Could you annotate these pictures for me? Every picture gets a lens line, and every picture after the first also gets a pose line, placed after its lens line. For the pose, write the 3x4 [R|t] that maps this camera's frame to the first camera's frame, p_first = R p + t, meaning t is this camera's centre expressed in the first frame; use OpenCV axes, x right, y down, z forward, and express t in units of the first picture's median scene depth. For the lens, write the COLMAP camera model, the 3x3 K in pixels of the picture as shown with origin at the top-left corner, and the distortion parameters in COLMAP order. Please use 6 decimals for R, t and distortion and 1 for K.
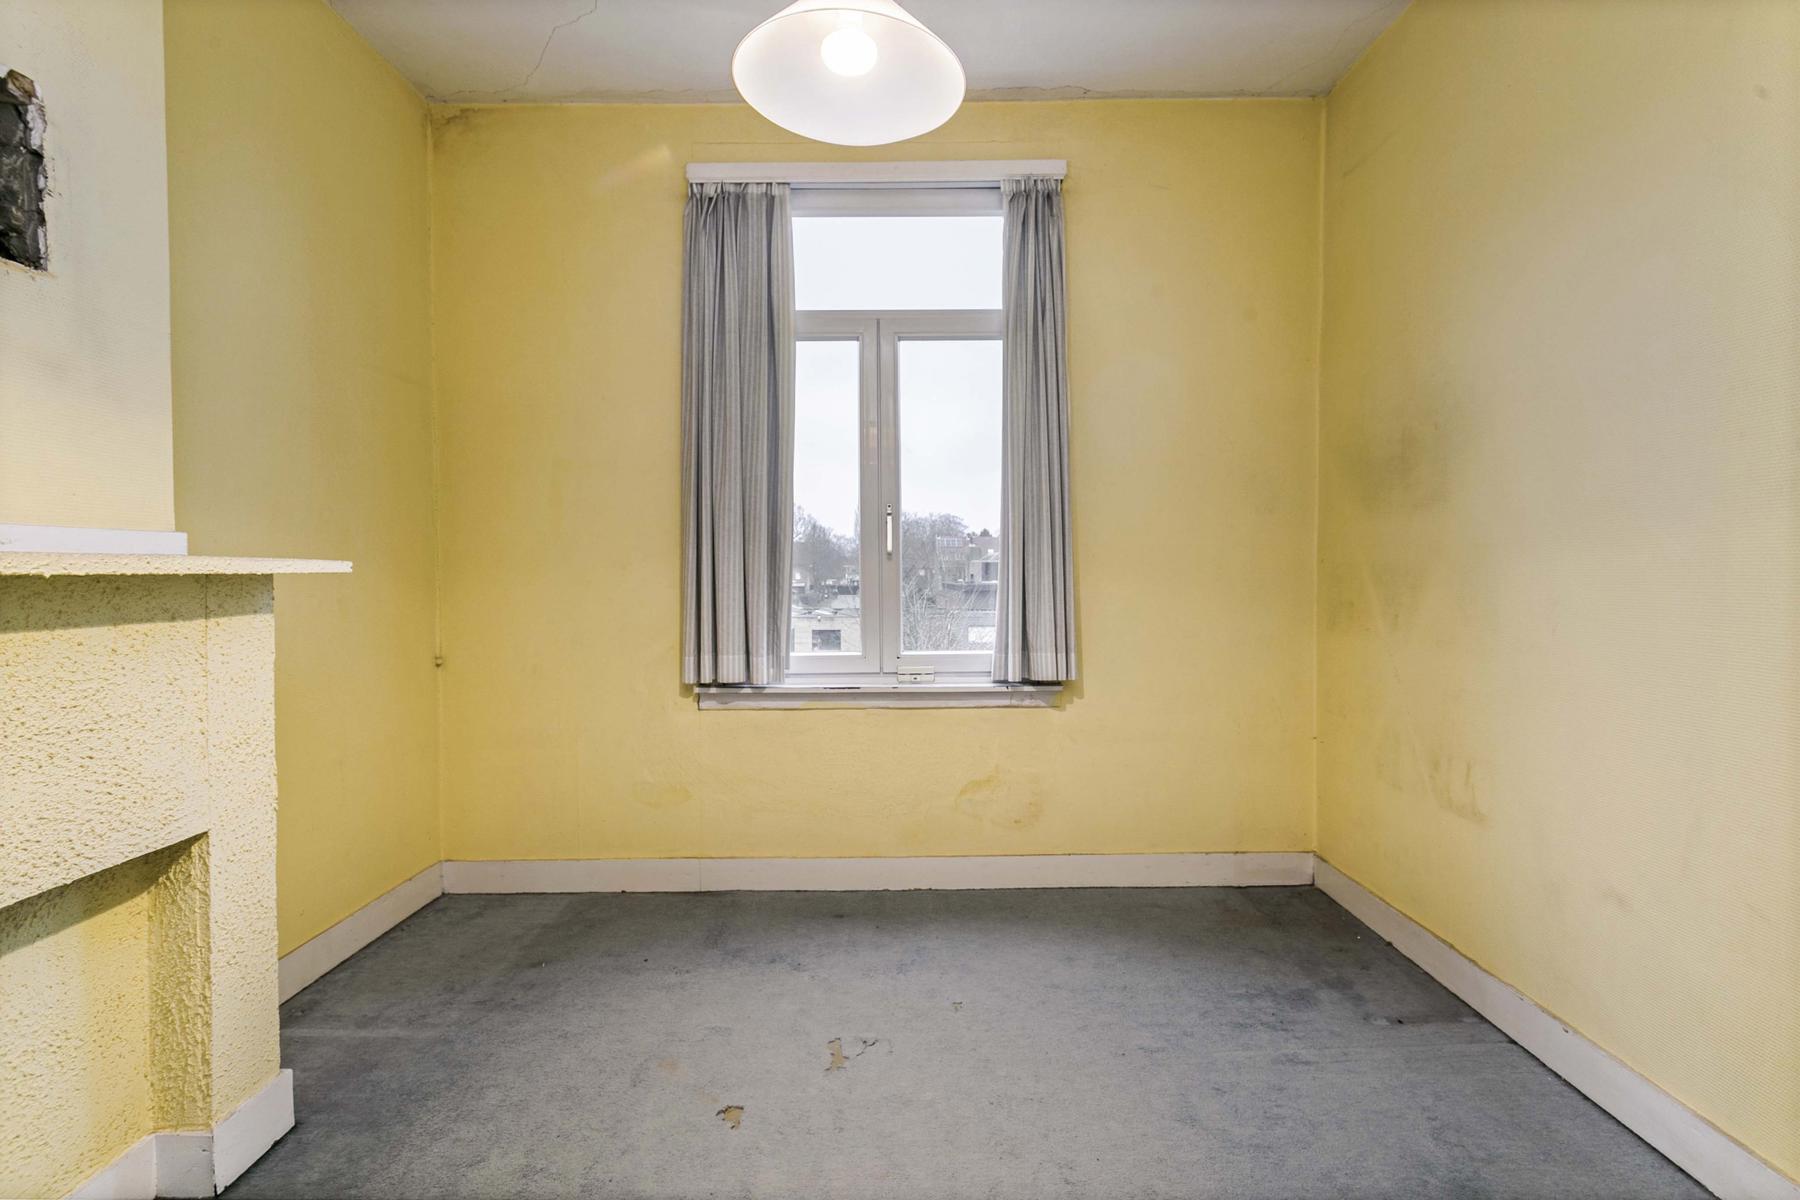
lens RADIAL K [[861.5, 0, 900.0], [0, 861.5, 597.7], [0, 0, 1]] dist [0.002641, 0.003287]
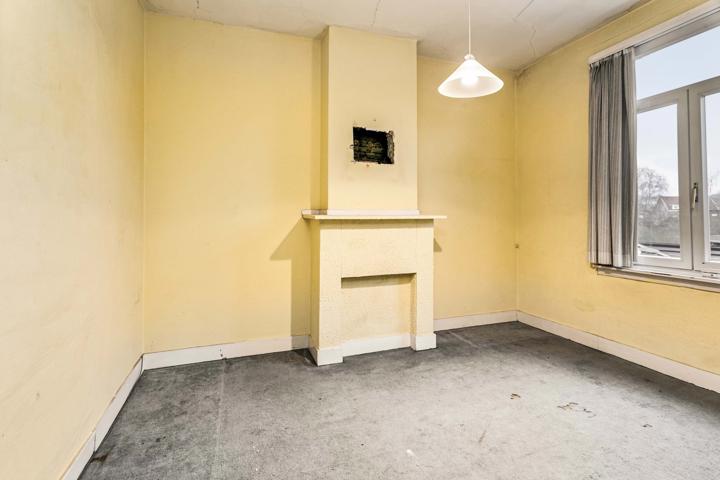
lens RADIAL K [[344.6, 0, 355.2], [0, 344.6, 214.6], [0, 0, 1]] dist [0.002641, 0.003287]
pose [[0.321526, -0.010252, -0.946845, 0.511728], [-0.026085, 0.999466, -0.019679, -0.001787], [0.946542, 0.031026, 0.321086, 0.036635]]
